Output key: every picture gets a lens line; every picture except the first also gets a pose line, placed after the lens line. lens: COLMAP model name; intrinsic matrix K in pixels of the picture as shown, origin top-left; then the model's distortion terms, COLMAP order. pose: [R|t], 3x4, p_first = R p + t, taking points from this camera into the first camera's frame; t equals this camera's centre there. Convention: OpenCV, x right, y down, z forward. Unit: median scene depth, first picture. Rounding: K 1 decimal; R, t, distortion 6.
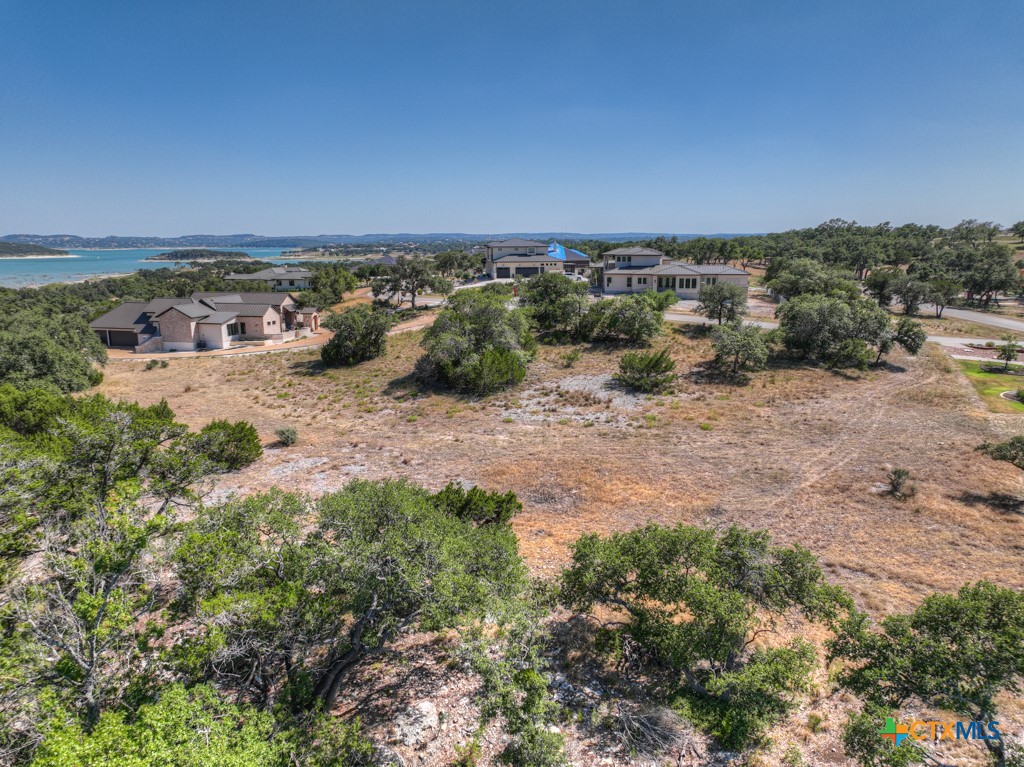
lens RADIAL K [[719.6, 0, 513.6], [0, 719.6, 385.5], [0, 0, 1]] dist [-0.004222, 0.022925]
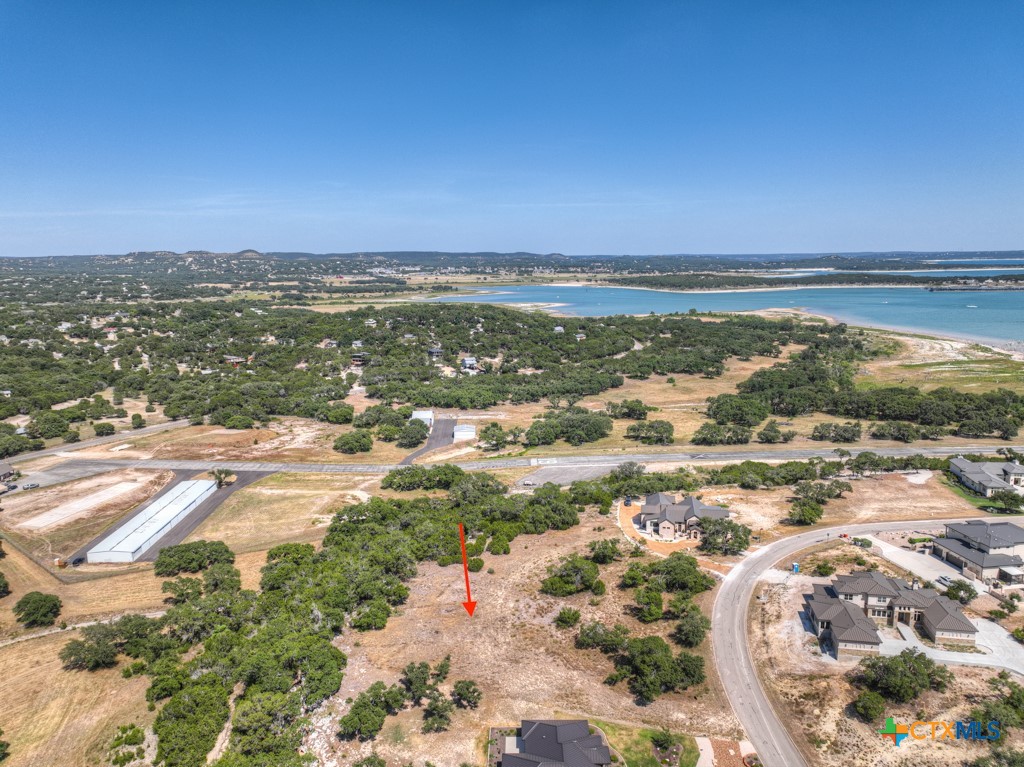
lens RADIAL K [[719.6, 0, 512.2], [0, 719.6, 382.8], [0, 0, 1]] dist [-0.004222, 0.022925]
pose [[0.071994, 0.184005, -0.980285, 2.081603], [-0.189329, 0.967487, 0.167698, -1.000321], [0.979271, 0.173523, 0.104491, 0.404562]]
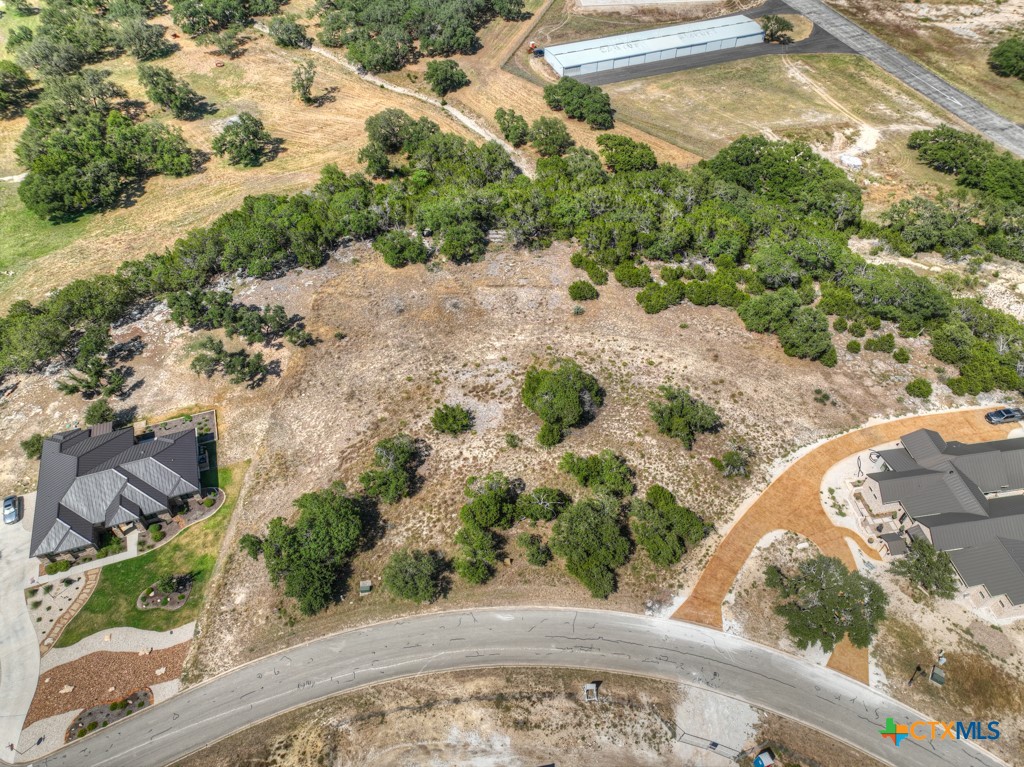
lens RADIAL K [[719.6, 0, 512.0], [0, 719.6, 381.5], [0, 0, 1]] dist [-0.004222, 0.022925]
pose [[-0.913588, 0.302135, -0.272160, 0.416594], [-0.078392, 0.525876, 0.846941, -1.256783], [0.399013, 0.795090, -0.456750, 1.531723]]
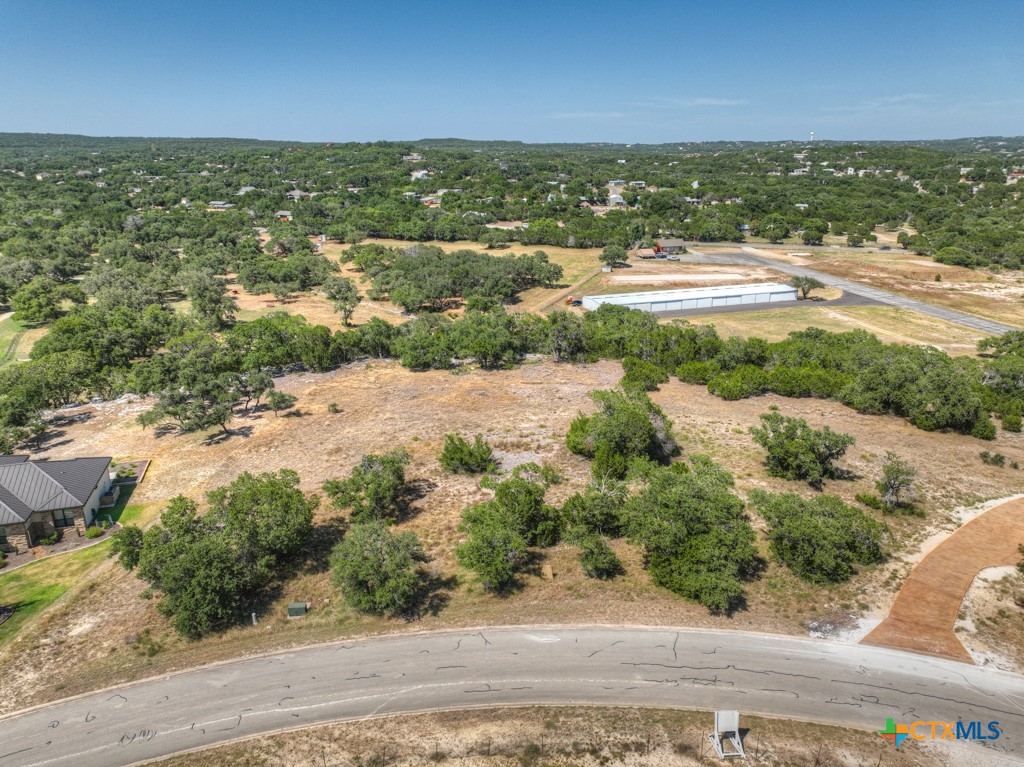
lens RADIAL K [[719.6, 0, 512.2], [0, 719.6, 382.3], [0, 0, 1]] dist [-0.004222, 0.022925]
pose [[-0.932781, 0.123104, -0.338770, 0.432935], [-0.059923, 0.873827, 0.482530, -0.595012], [0.355428, 0.470395, -0.807712, 1.680390]]
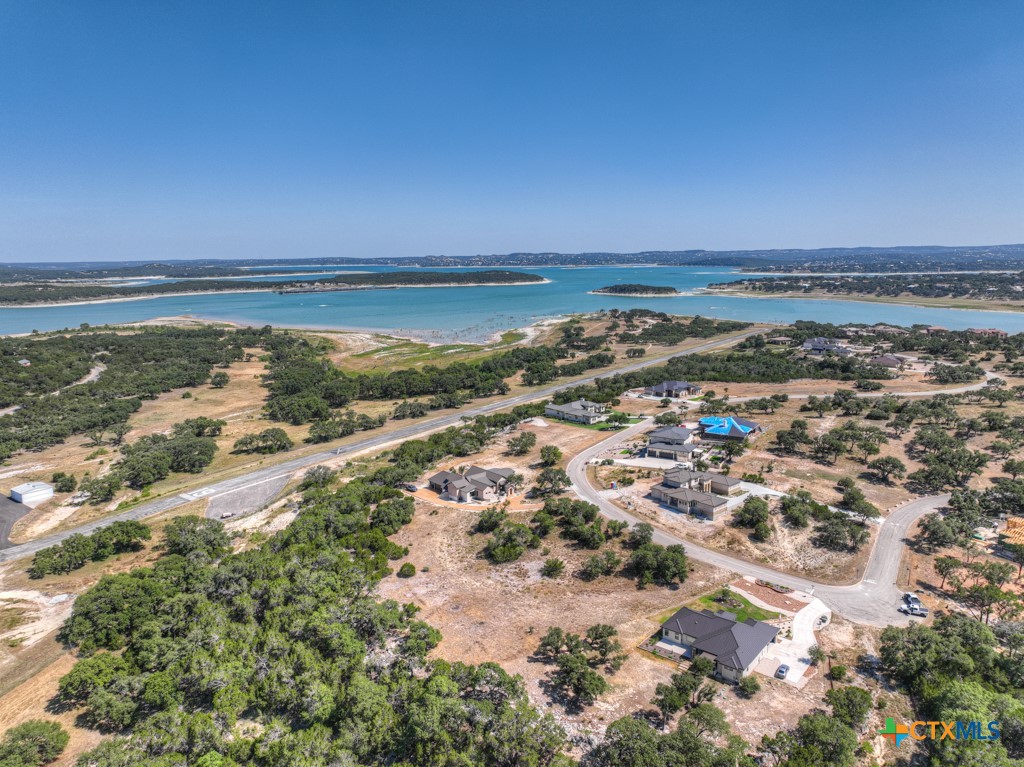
lens RADIAL K [[719.6, 0, 512.0], [0, 719.6, 382.5], [0, 0, 1]] dist [-0.004222, 0.022925]
pose [[0.822525, 0.099086, -0.560031, 1.349511], [-0.108678, 0.993944, 0.016242, -0.662696], [0.558249, 0.047503, 0.828312, -1.219881]]
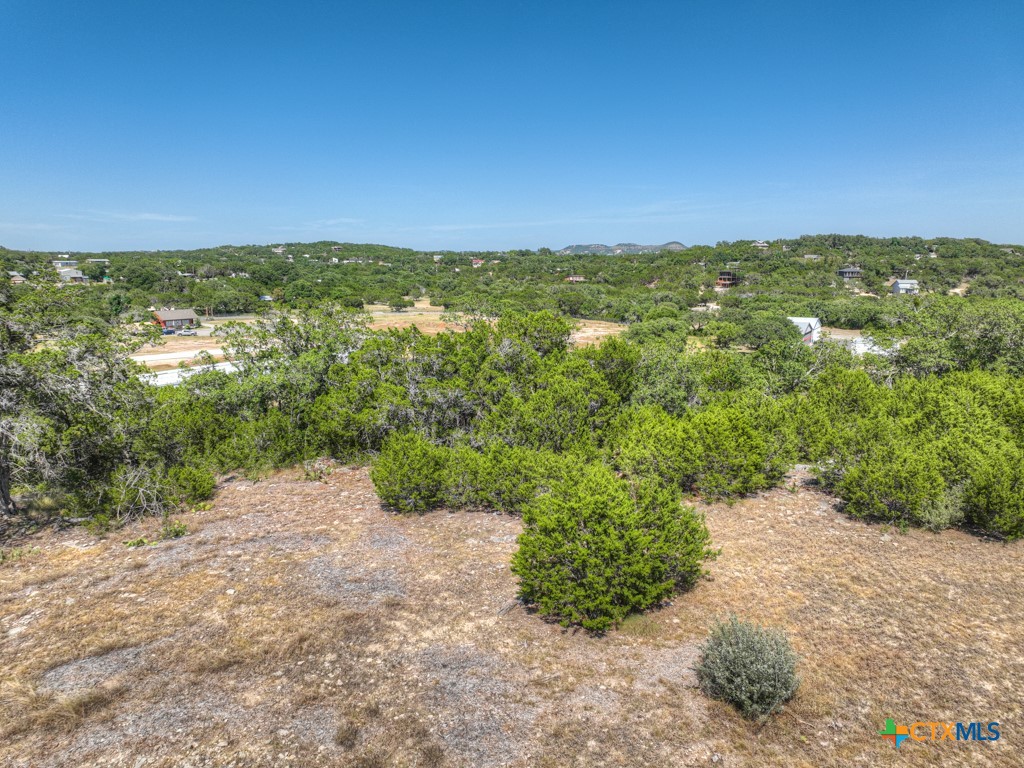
lens RADIAL K [[719.6, 0, 512.0], [0, 719.6, 390.0], [0, 0, 1]] dist [-0.004222, 0.022925]
pose [[-0.481241, 0.164329, -0.861048, -0.057004], [-0.166871, 0.947135, 0.274023, -0.051559], [0.860559, 0.275555, -0.428378, 0.710662]]
